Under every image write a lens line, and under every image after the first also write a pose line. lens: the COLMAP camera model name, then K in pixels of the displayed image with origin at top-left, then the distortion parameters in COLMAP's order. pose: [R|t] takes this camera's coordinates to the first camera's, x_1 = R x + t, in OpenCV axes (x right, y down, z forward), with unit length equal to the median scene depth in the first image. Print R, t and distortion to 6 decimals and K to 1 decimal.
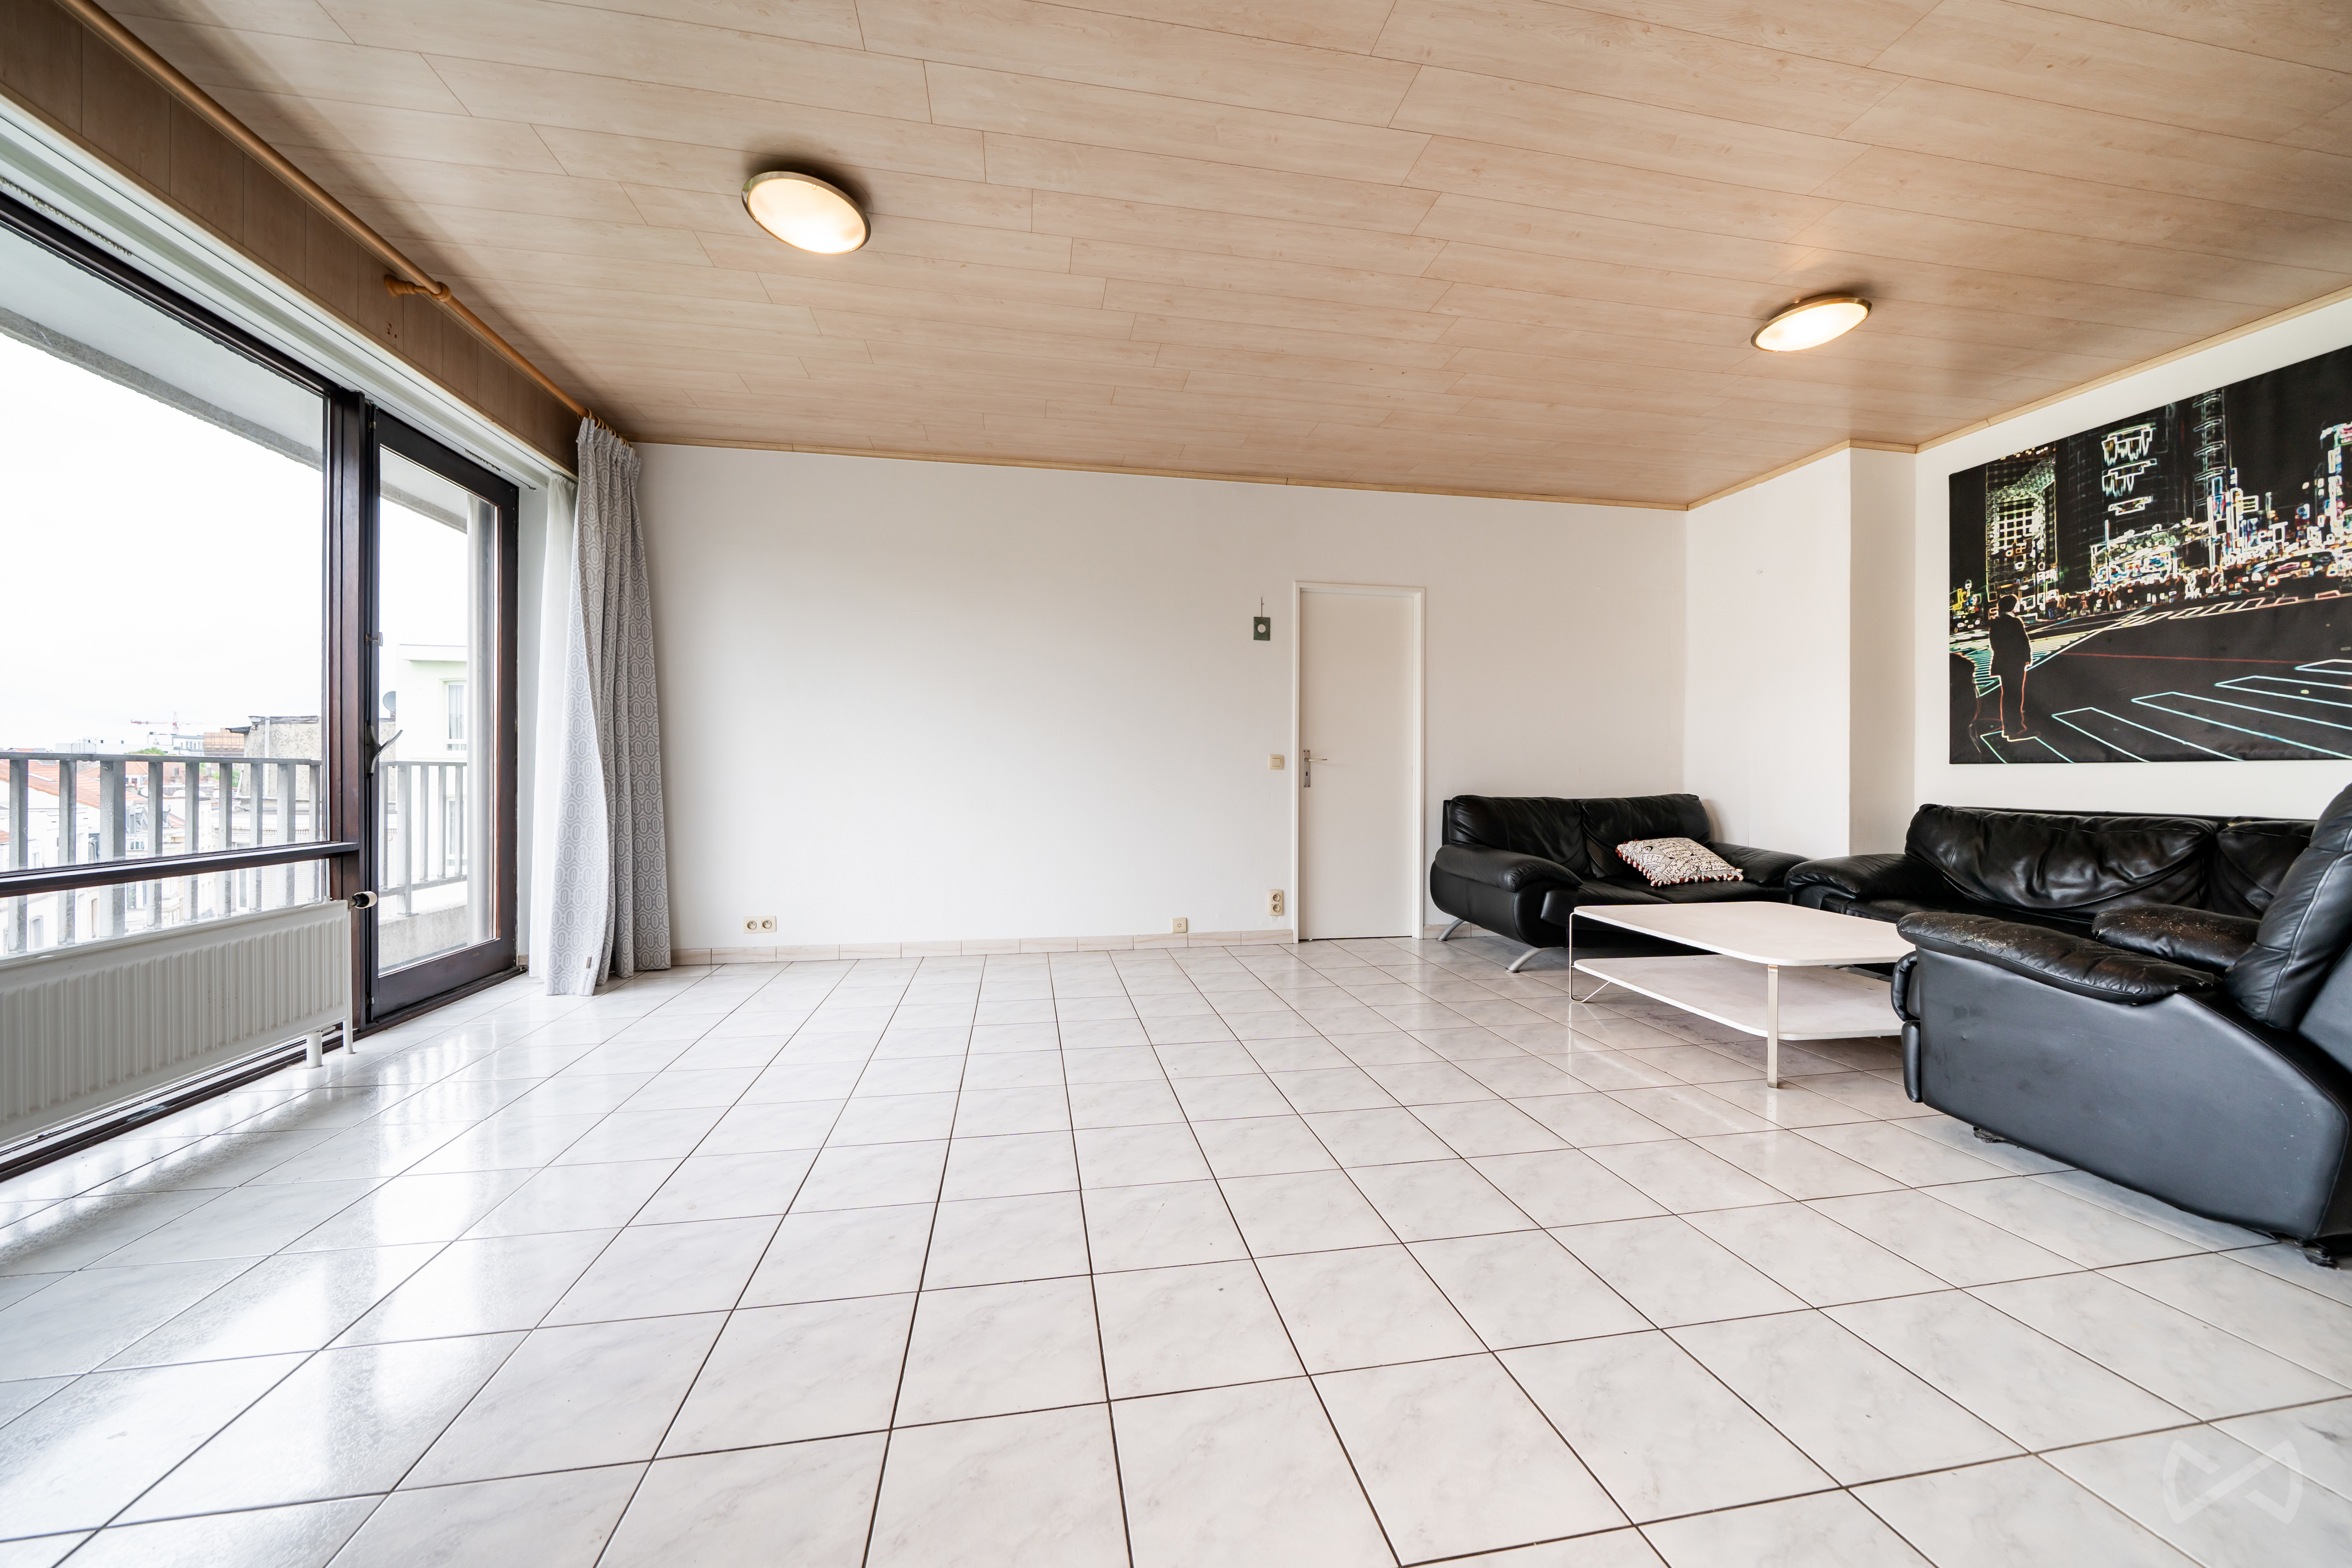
lens RADIAL K [[806.4, 0, 1168.2], [0, 806.4, 776.6], [0, 0, 1]] dist [-0.000406, -0.000108]
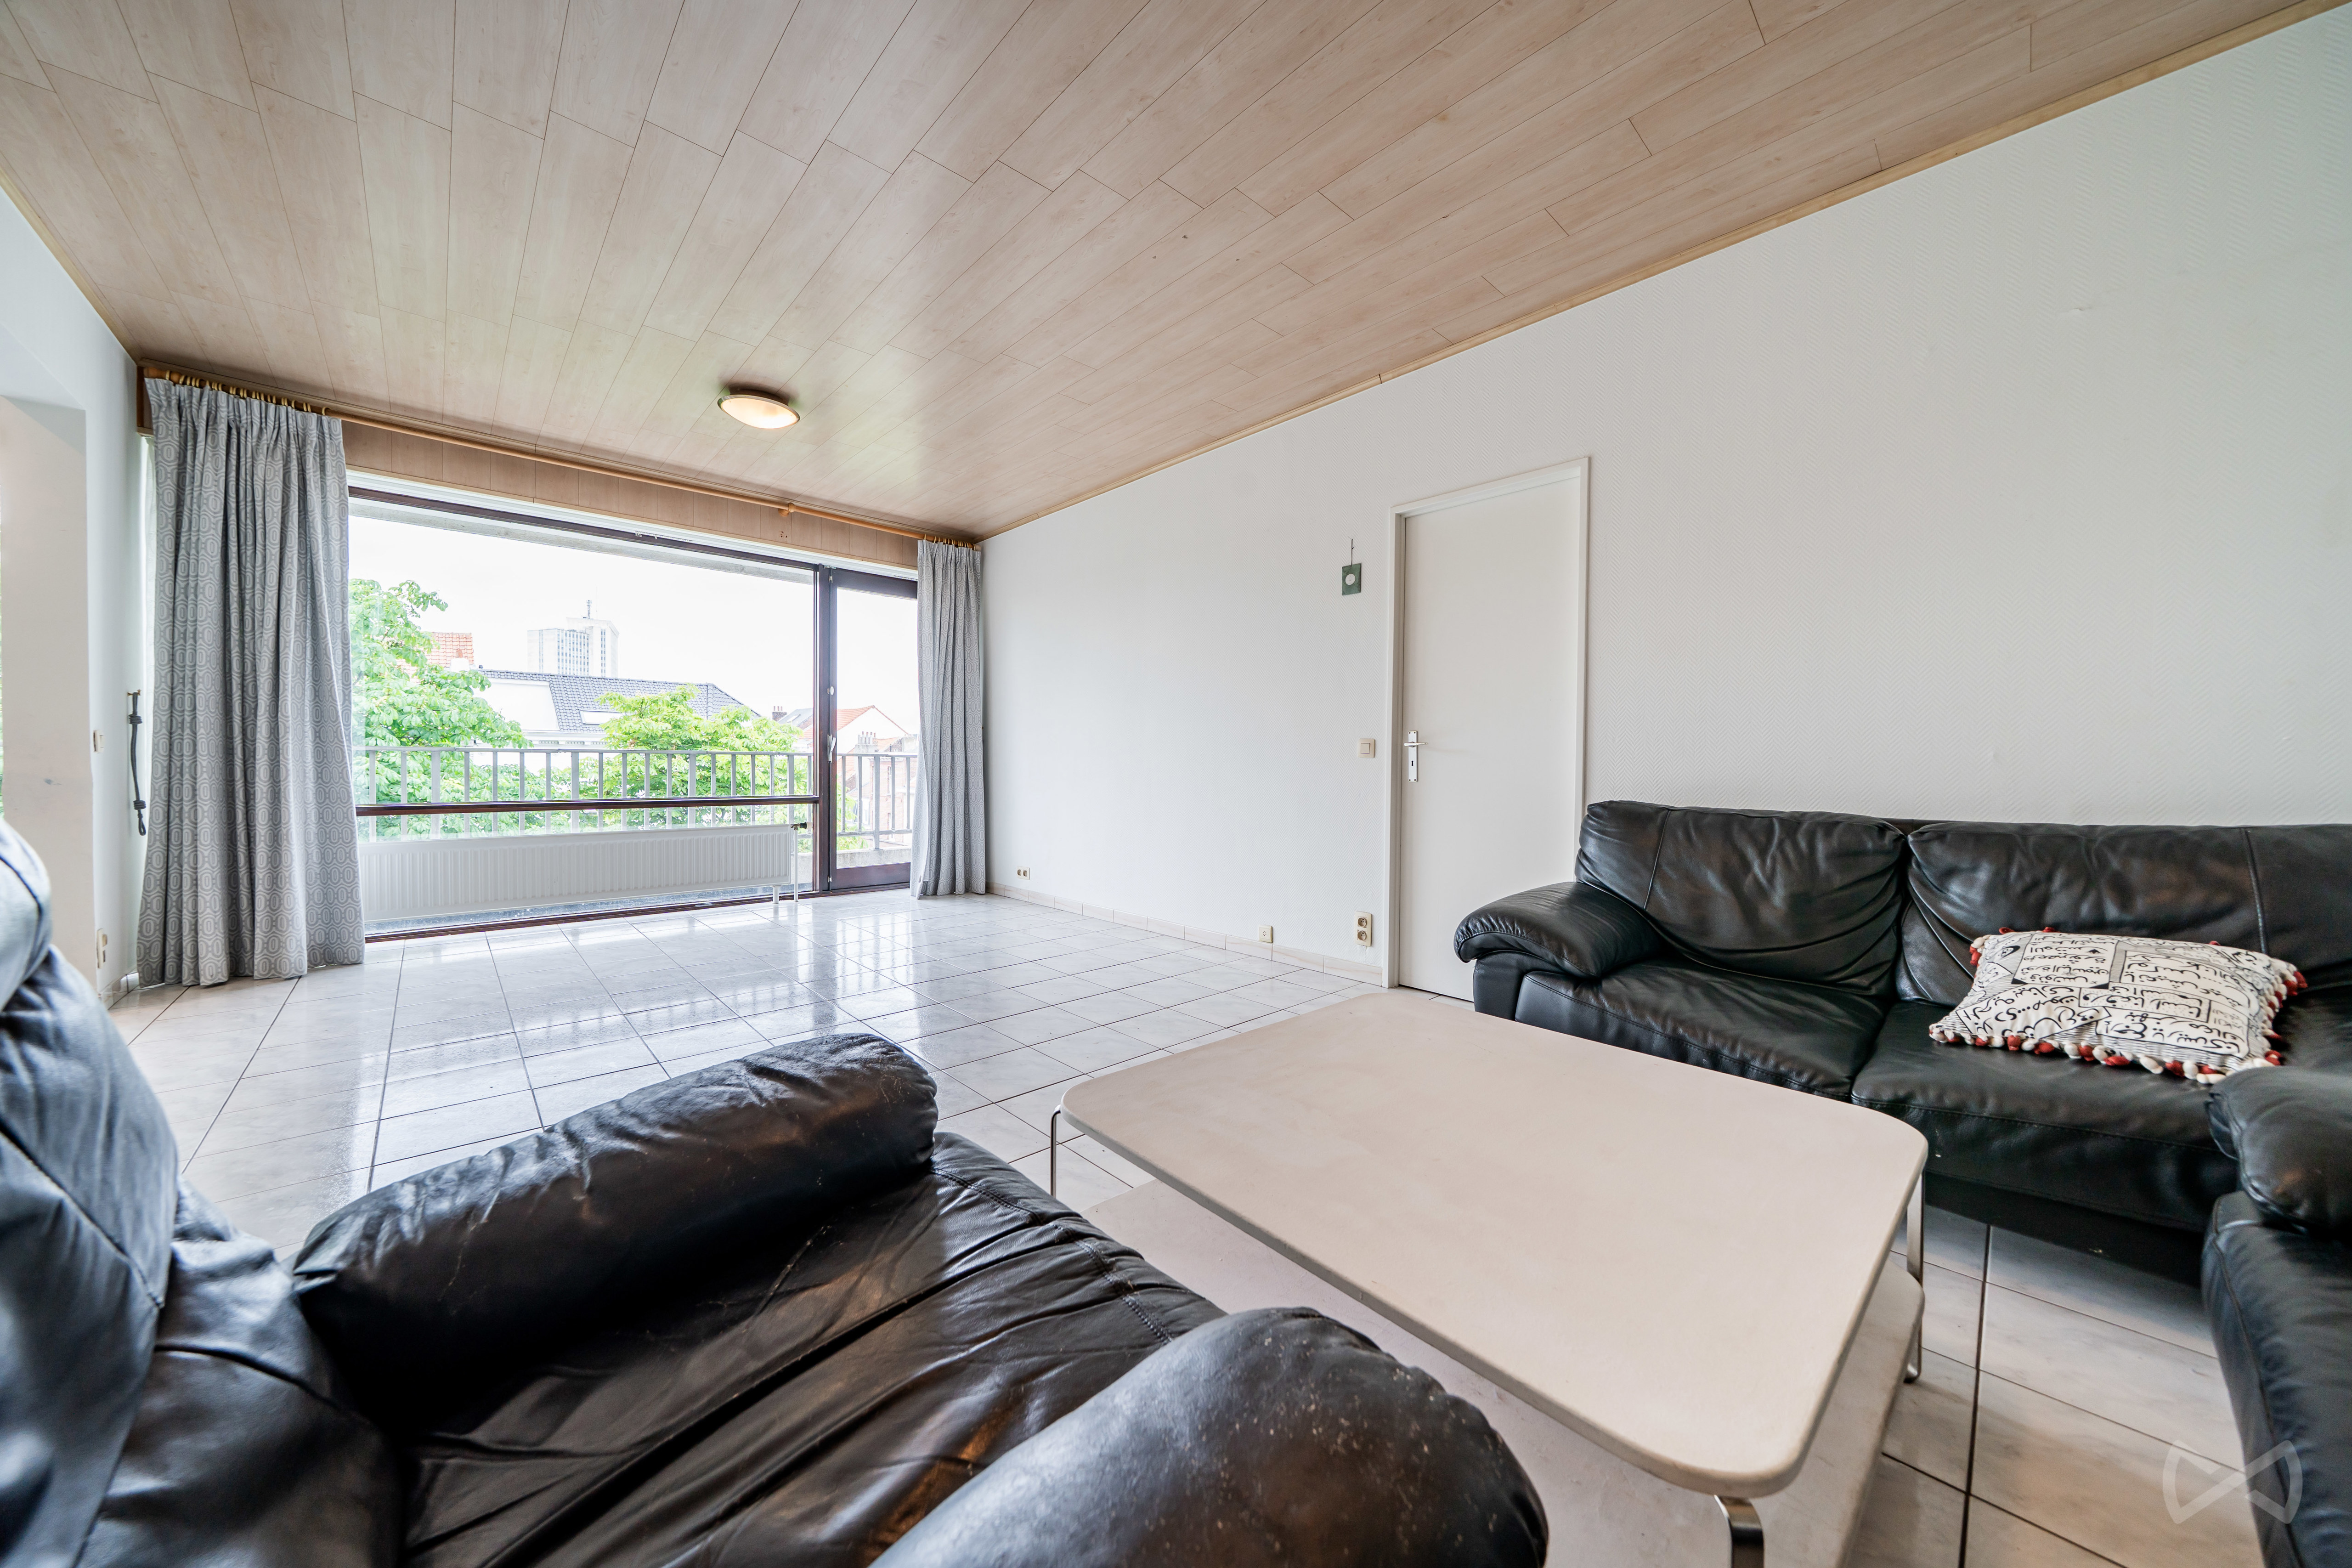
lens RADIAL K [[806.4, 0, 1168.2], [0, 806.4, 776.6], [0, 0, 1]] dist [-0.000406, -0.000108]
pose [[0.532442, 0.013950, -0.846352, 0.721129], [-0.011149, 0.999893, 0.009467, 0.004365], [0.846393, 0.004395, 0.532540, 0.446442]]
